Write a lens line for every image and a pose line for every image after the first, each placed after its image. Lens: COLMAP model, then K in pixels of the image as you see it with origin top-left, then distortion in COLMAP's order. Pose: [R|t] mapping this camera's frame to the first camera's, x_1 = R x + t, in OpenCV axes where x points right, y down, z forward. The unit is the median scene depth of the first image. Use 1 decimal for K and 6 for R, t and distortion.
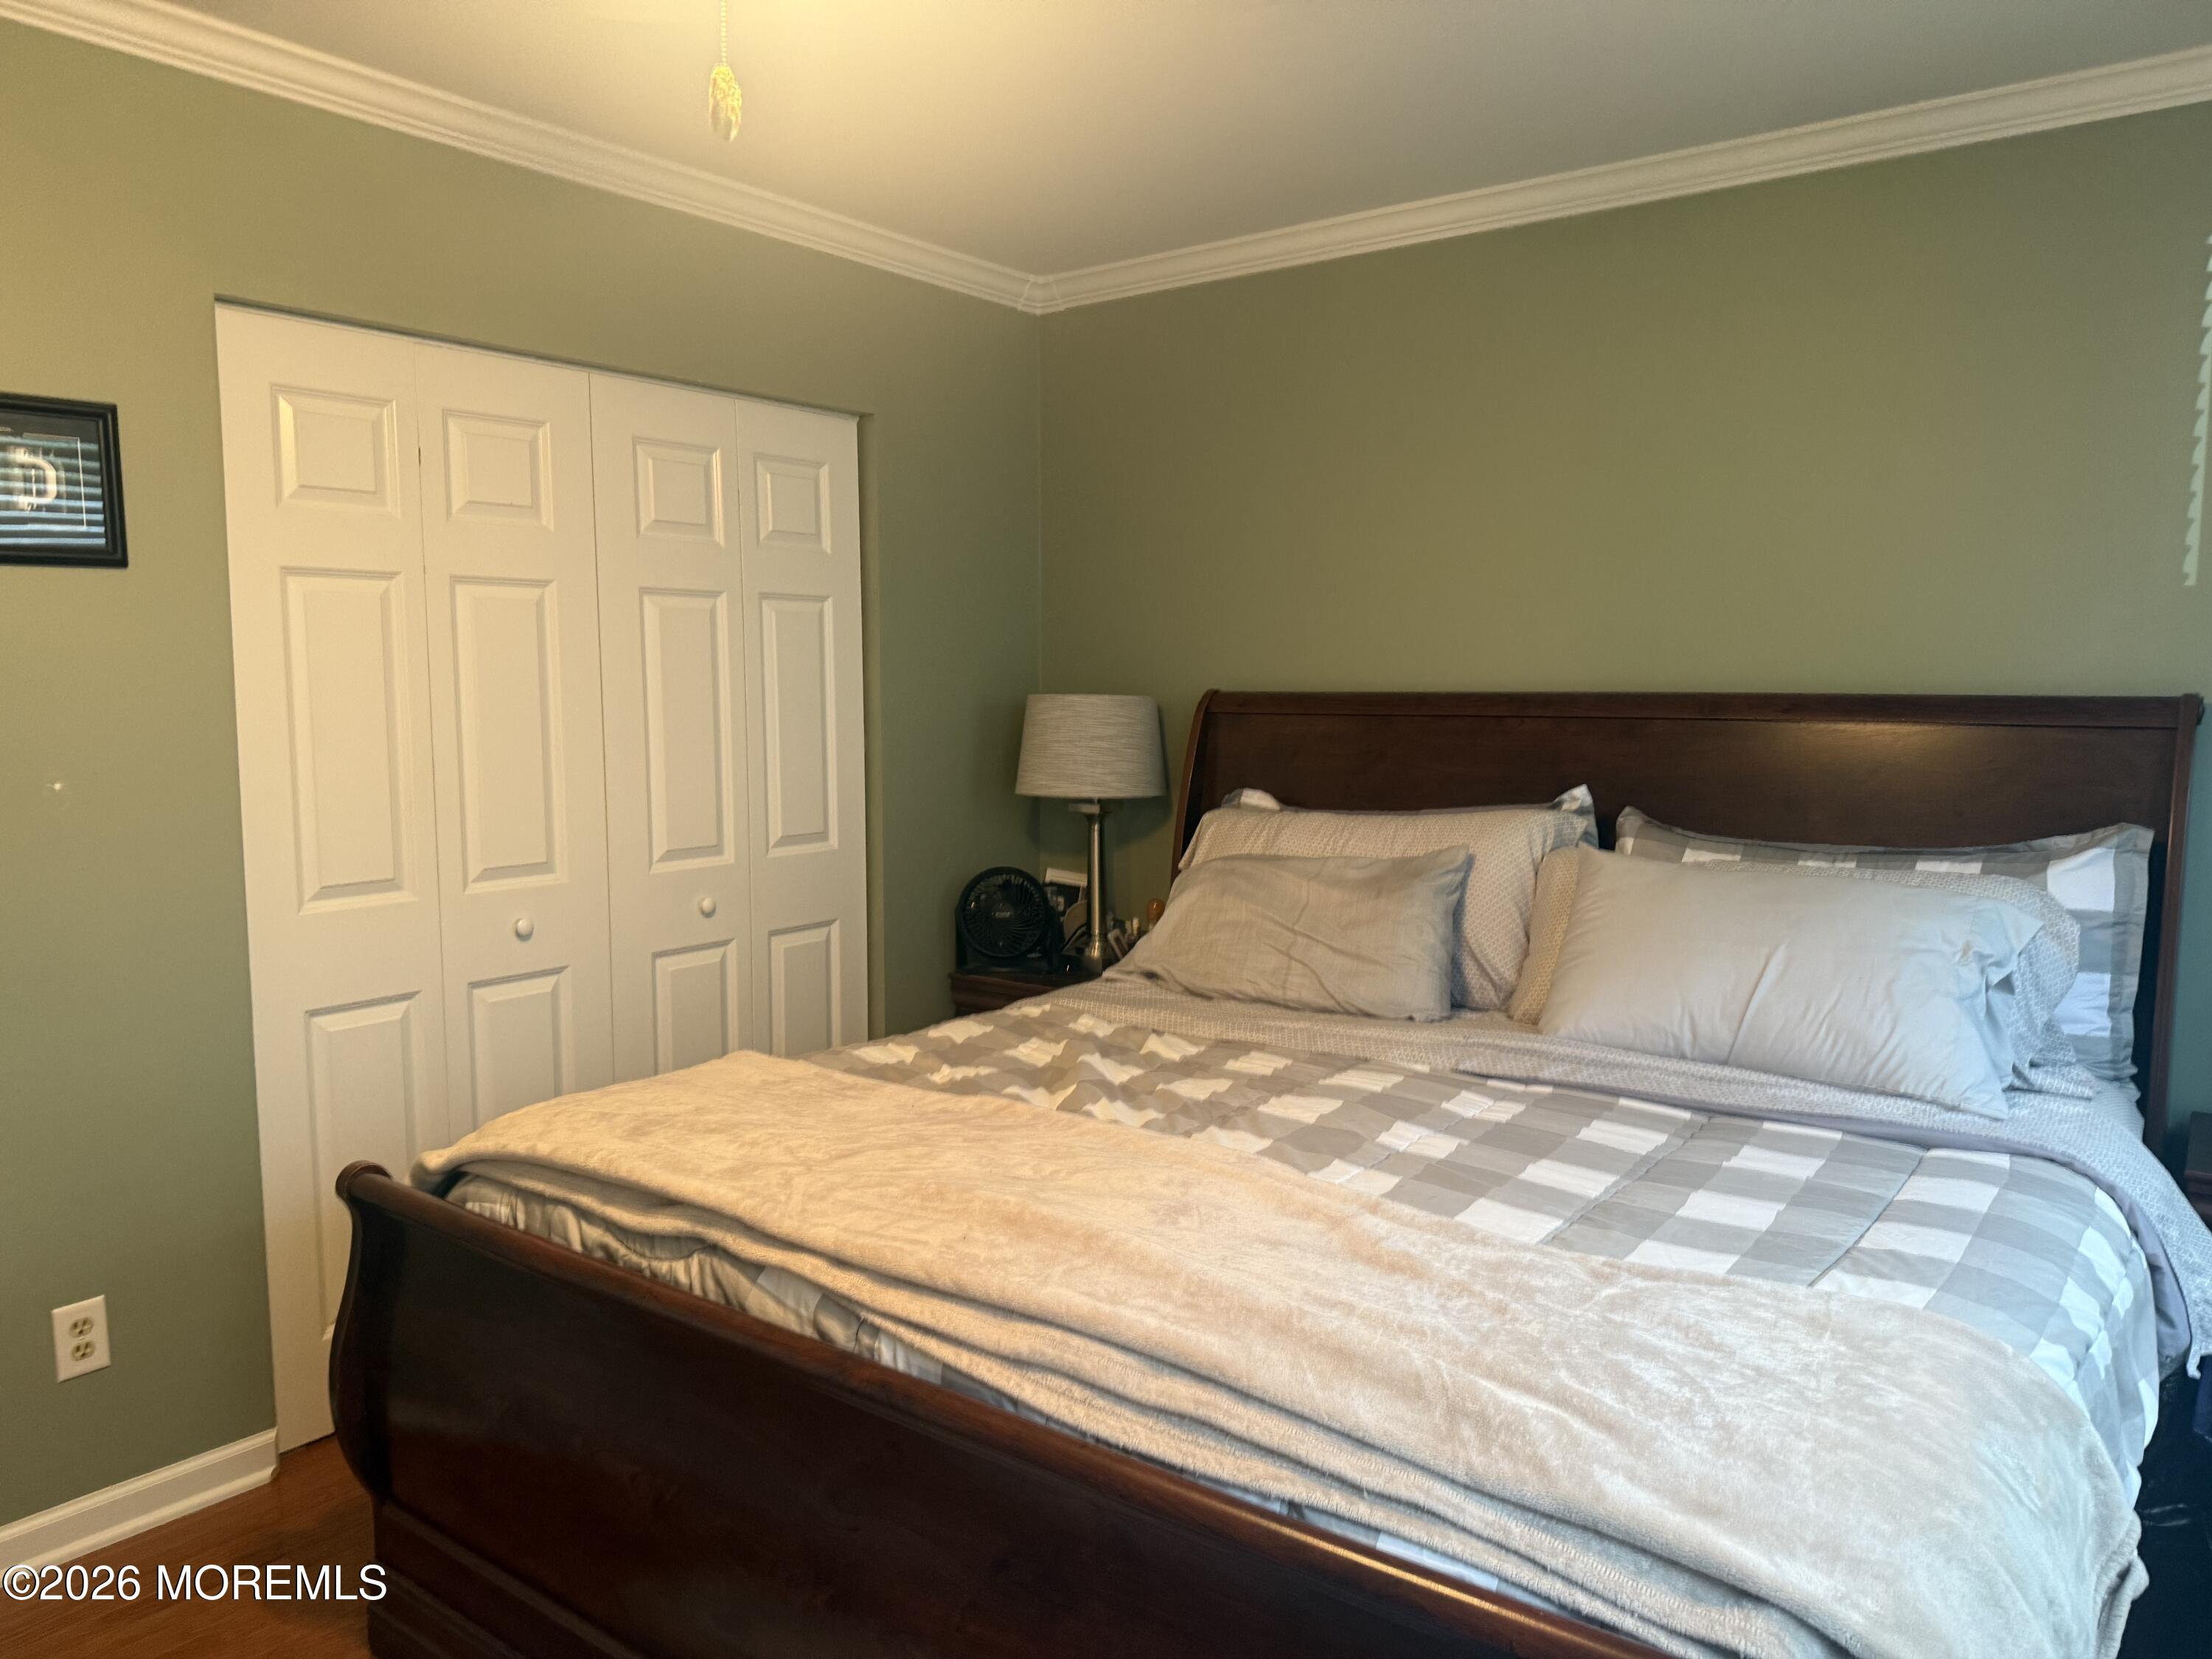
lens RADIAL K [[1545.4, 0, 1106.0], [0, 1545.4, 829.5], [0, 0, 1]] dist [0.075903, -0.087512]
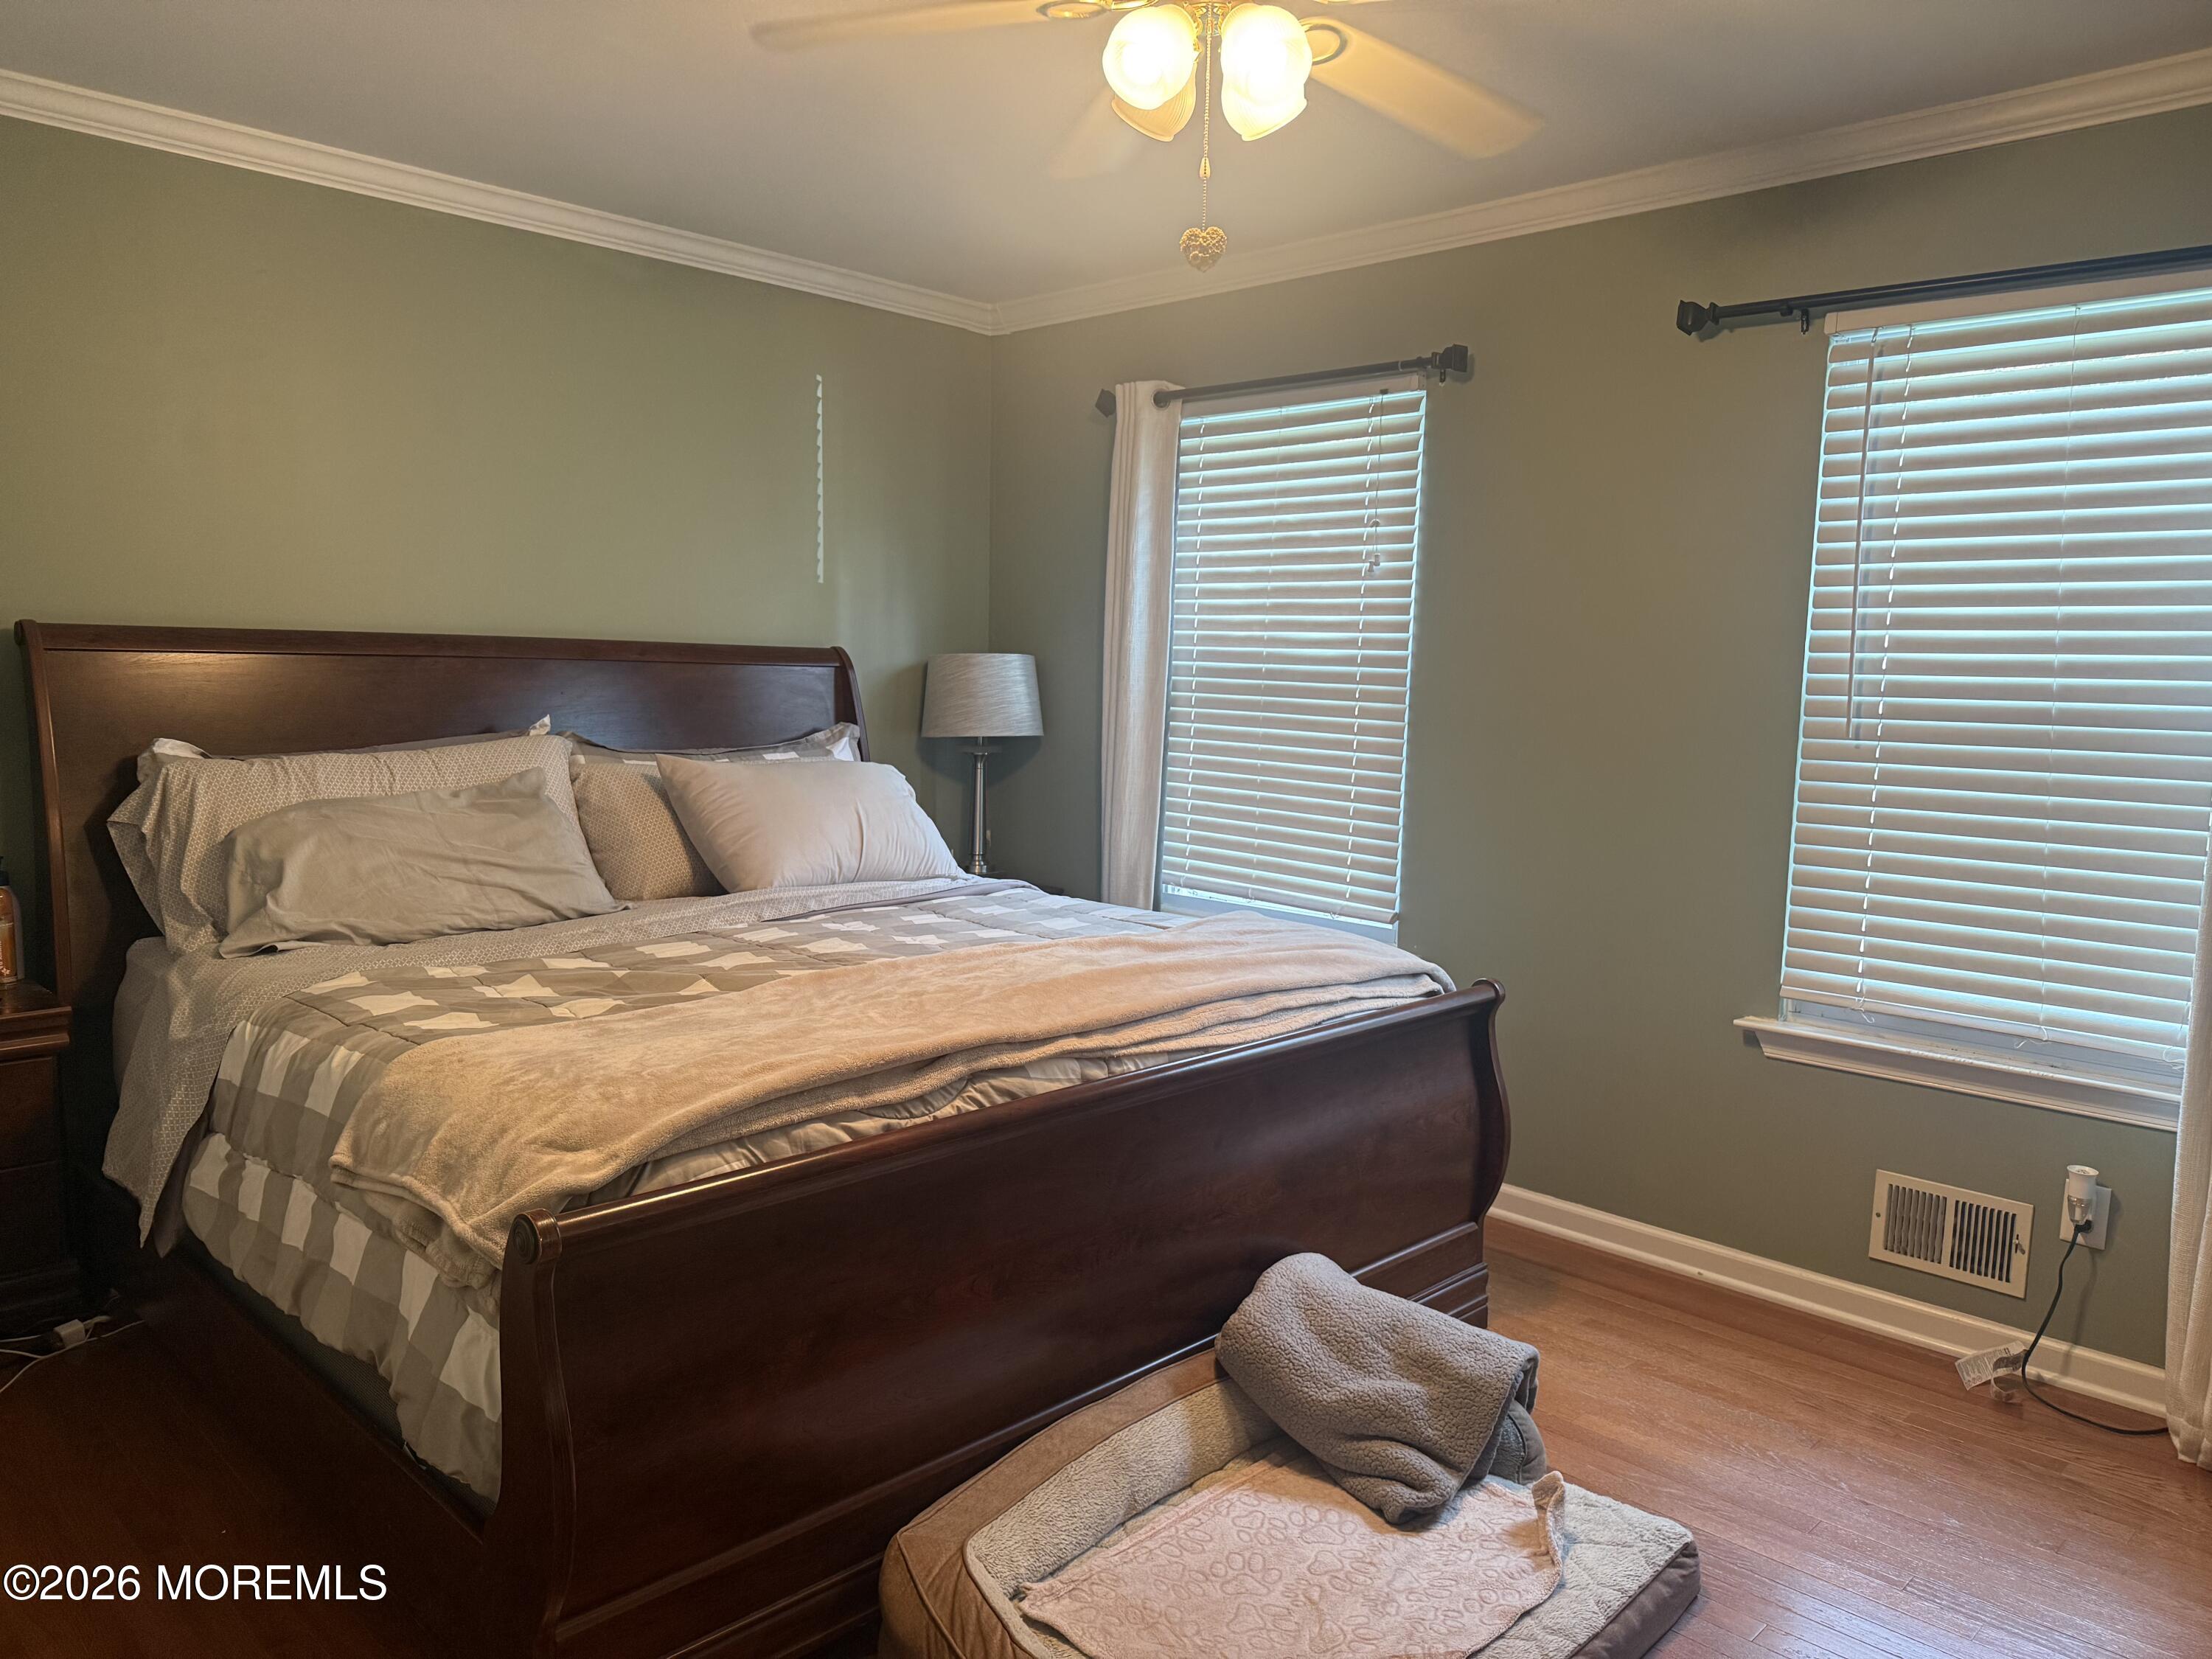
lens RADIAL K [[1545.4, 0, 1106.0], [0, 1545.4, 829.5], [0, 0, 1]] dist [0.075903, -0.087512]
pose [[0.165652, -0.118233, 0.979071, -1.525248], [0.064933, 0.991941, 0.108801, -0.081528], [-0.984044, 0.045551, 0.171995, 0.654426]]
